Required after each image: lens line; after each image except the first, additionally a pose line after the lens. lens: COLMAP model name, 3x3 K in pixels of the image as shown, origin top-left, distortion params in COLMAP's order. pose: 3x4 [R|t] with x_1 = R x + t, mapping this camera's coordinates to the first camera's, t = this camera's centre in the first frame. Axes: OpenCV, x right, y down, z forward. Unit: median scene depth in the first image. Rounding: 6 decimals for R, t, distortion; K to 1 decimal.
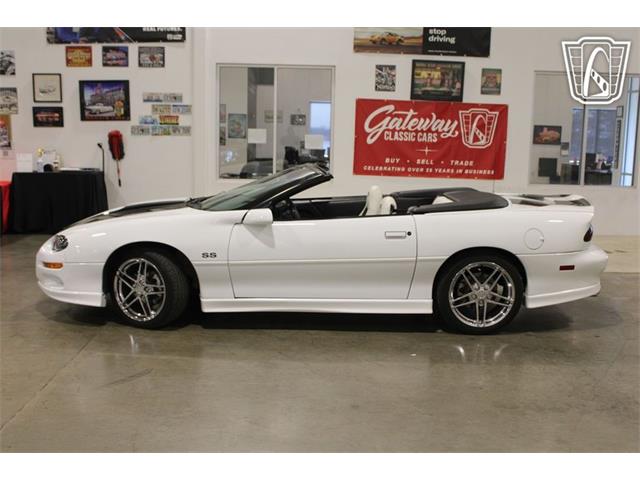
lens RADIAL K [[813.3, 0, 357.4], [0, 813.3, 239.7], [0, 0, 1]] dist [-0.022030, -0.019631]
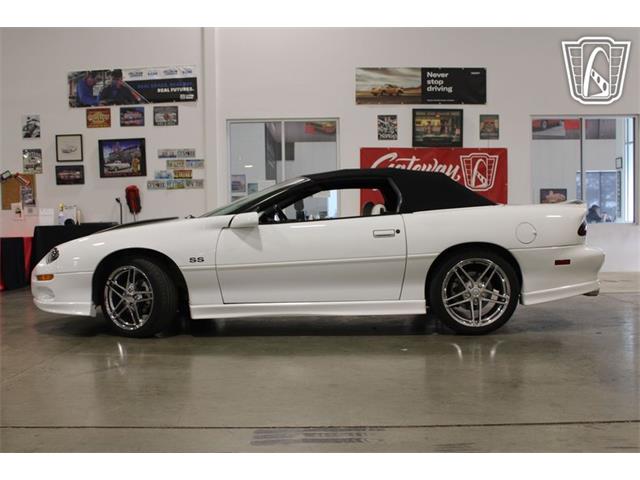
lens RADIAL K [[756.2, 0, 352.9], [0, 756.2, 241.1], [0, 0, 1]] dist [-0.052437, 0.000436]
pose [[0.998333, -0.038503, -0.043007, 0.027342], [0.033152, 0.992357, -0.118865, 0.063102], [0.047255, 0.117241, 0.991979, 0.051647]]
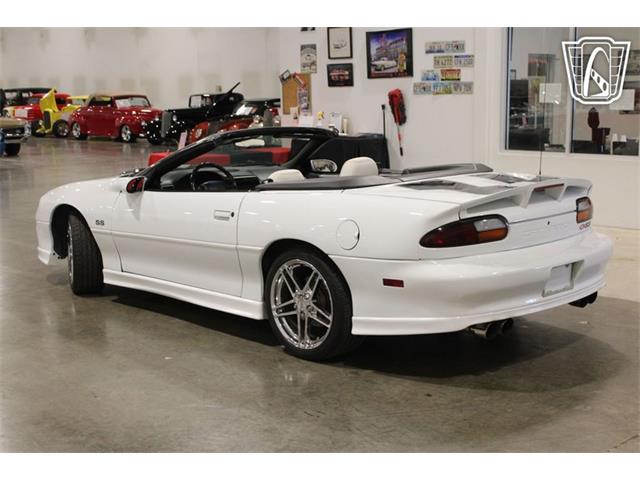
lens RADIAL K [[1080.9, 0, 320.0], [0, 1080.9, 240.0], [0, 0, 1]] dist [0.009888, 0.037955]
pose [[0.642140, 0.085999, -0.761748, 0.522597], [-0.083343, 0.995629, 0.042148, -0.019396], [0.762043, 0.036421, 0.646501, 0.219571]]
